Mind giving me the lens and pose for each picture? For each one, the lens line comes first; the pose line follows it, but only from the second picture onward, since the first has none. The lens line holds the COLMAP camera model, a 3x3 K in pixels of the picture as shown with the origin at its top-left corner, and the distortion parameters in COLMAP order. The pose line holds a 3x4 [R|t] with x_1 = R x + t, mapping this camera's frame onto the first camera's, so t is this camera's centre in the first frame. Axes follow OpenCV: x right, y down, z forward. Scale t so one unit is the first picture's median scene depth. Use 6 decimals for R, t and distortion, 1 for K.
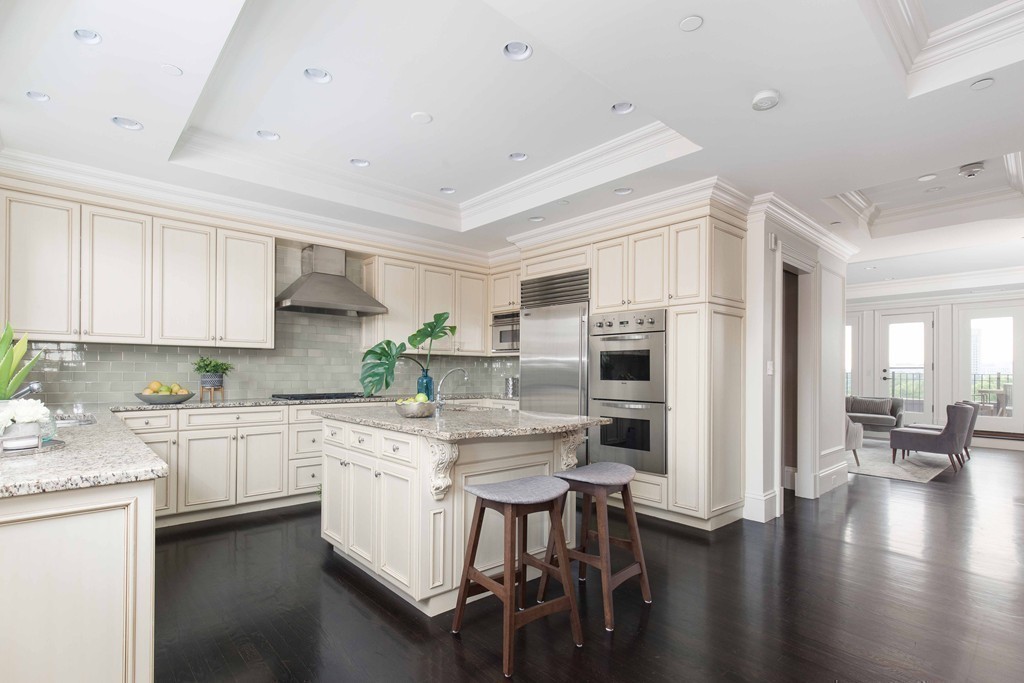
lens RADIAL K [[469.1, 0, 413.3], [0, 469.1, 366.9], [0, 0, 1]] dist [0.029607, -0.000016]
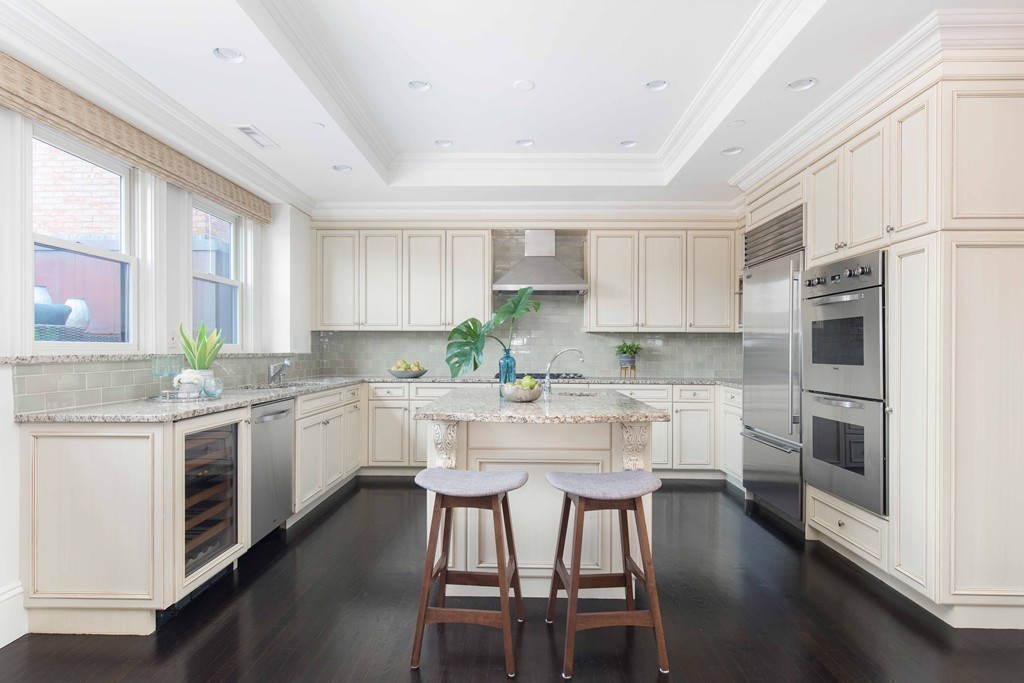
lens RADIAL K [[474.9, 0, 513.0], [0, 474.9, 352.4], [0, 0, 1]] dist [0.012346, -0.000336]
pose [[0.790205, -0.001536, -0.612841, 0.469836], [0.006700, 0.999959, 0.006133, 0.004433], [0.612806, -0.008953, 0.790182, 0.179185]]
